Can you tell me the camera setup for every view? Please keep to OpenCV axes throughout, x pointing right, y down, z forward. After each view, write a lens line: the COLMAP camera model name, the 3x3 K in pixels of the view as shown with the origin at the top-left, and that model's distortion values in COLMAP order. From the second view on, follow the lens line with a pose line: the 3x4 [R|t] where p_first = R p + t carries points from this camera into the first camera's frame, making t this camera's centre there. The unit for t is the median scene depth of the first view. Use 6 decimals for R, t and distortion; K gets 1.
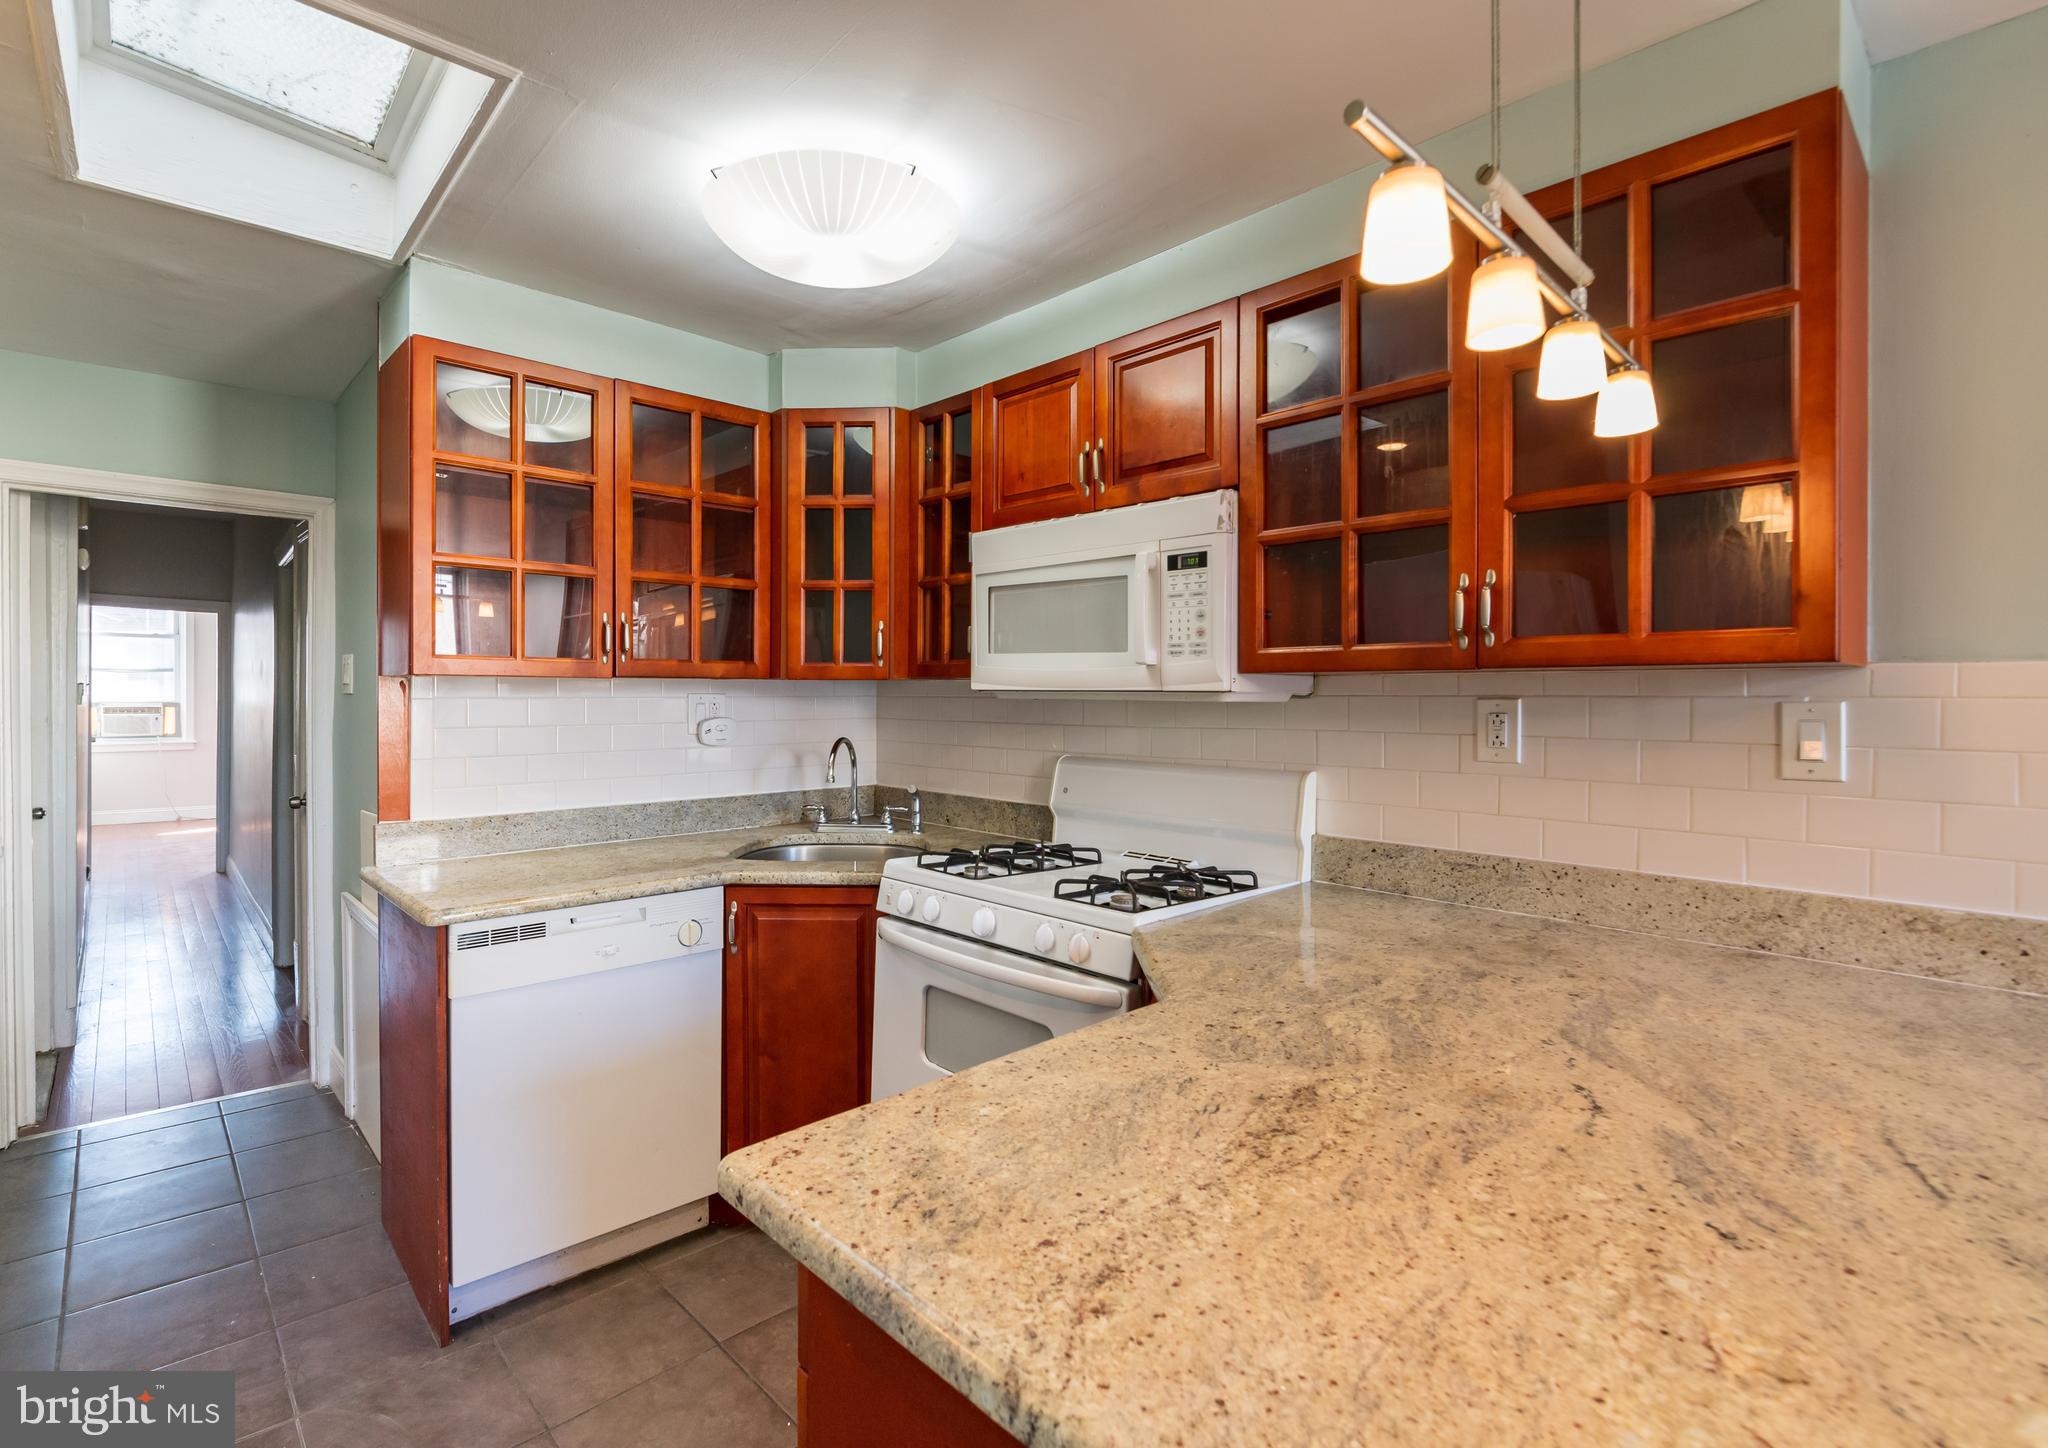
lens RADIAL K [[963.7, 0, 965.1], [0, 963.7, 698.8], [0, 0, 1]] dist [-0.005516, -0.000478]
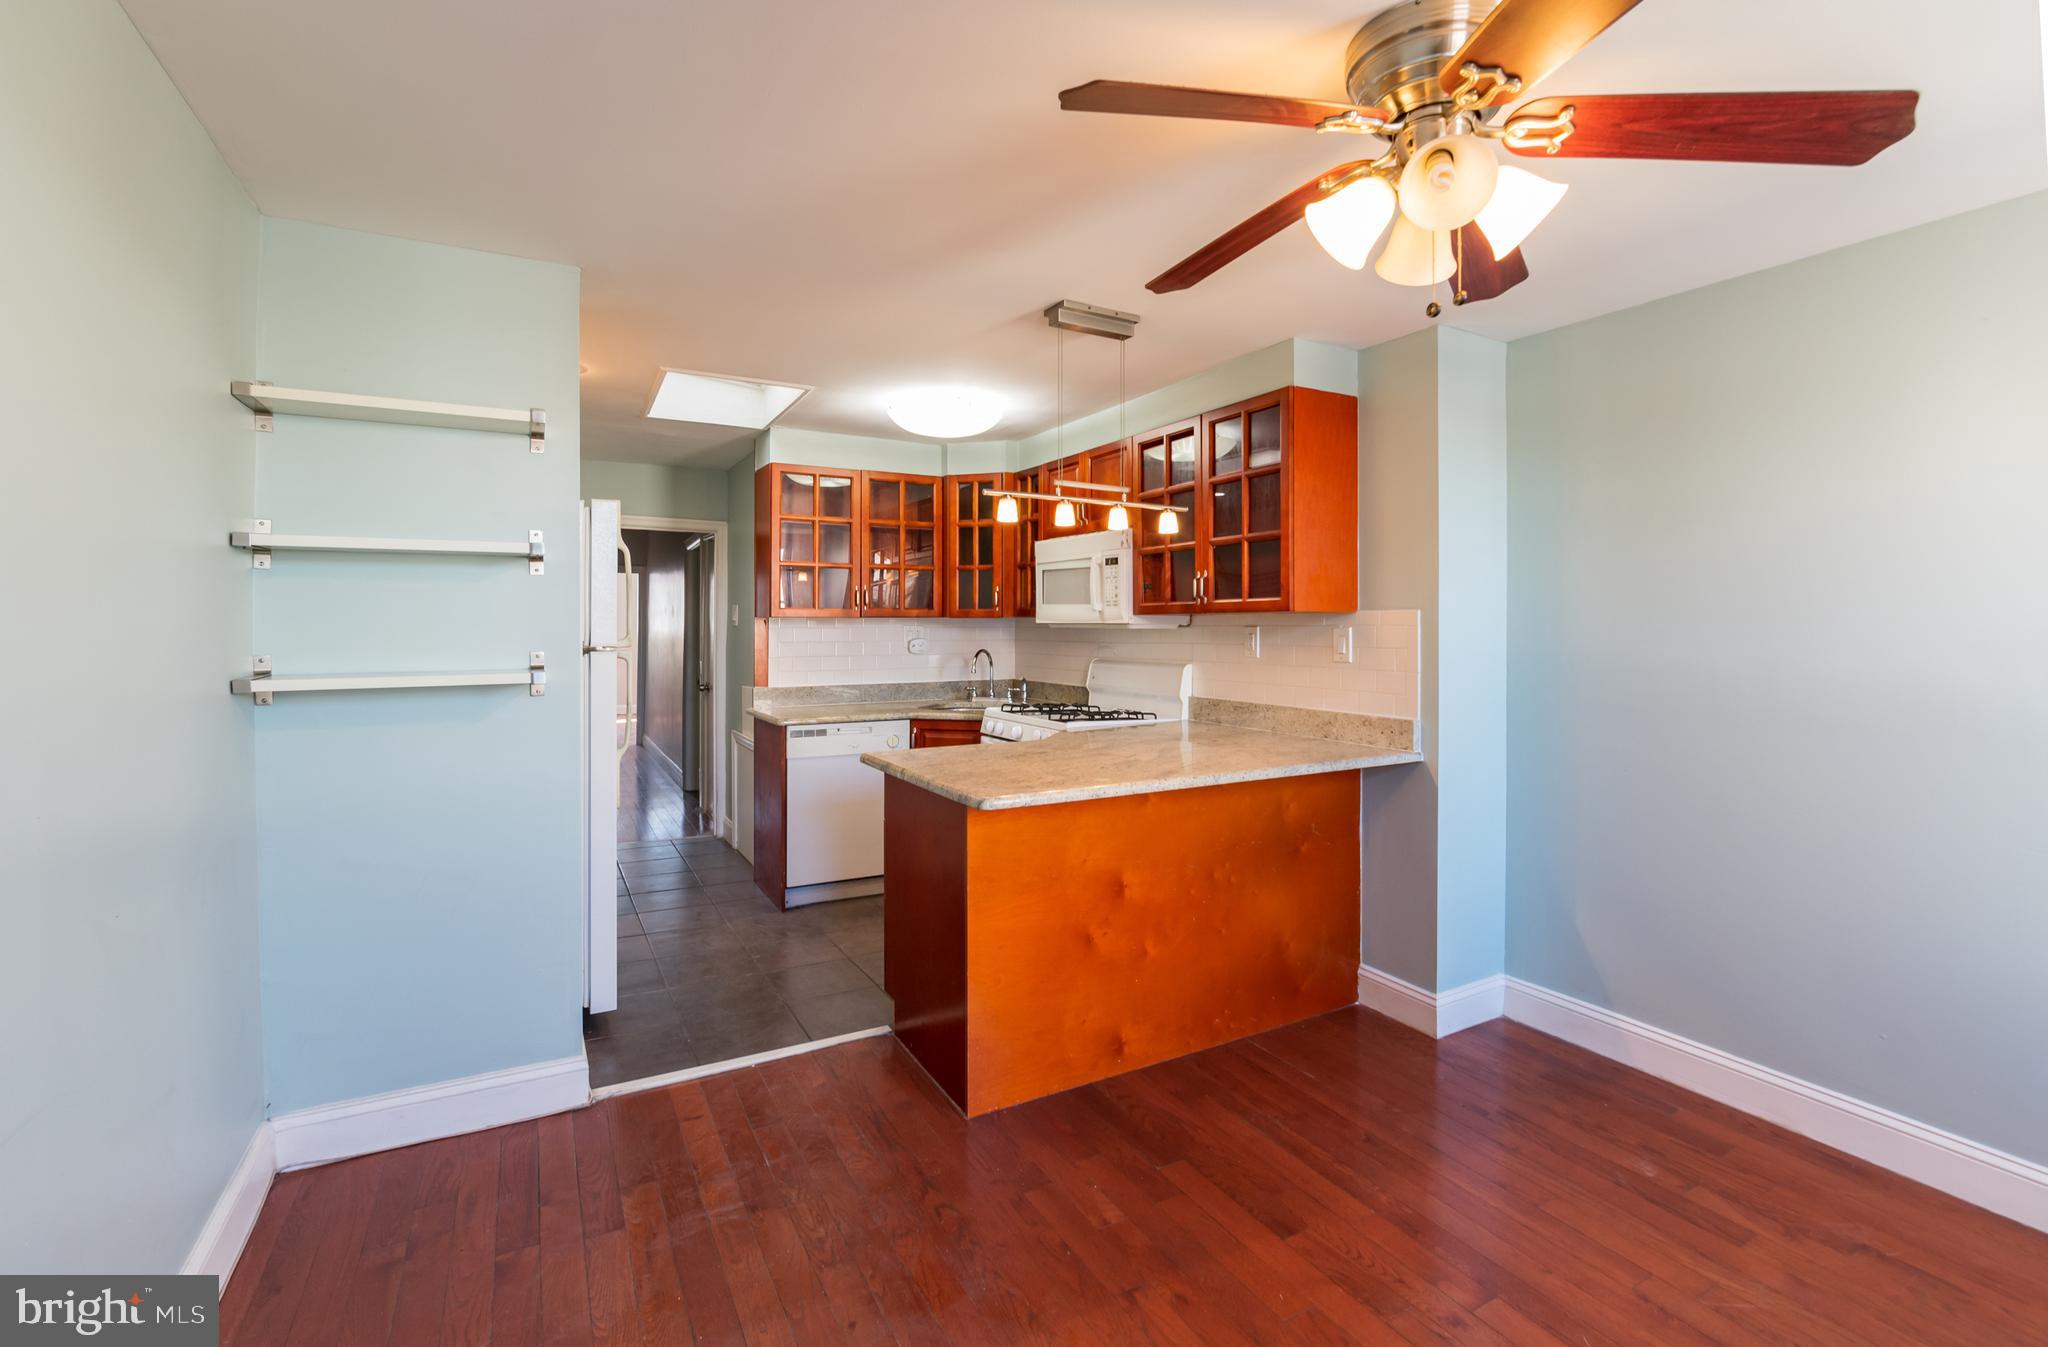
lens RADIAL K [[913.6, 0, 1033.1], [0, 913.6, 620.2], [0, 0, 1]] dist [-0.001450, -0.000426]
pose [[0.976570, -0.002763, -0.215184, 0.400484], [-0.000061, 0.999914, -0.013116, 0.008868], [0.215202, 0.012822, 0.976485, -0.793691]]
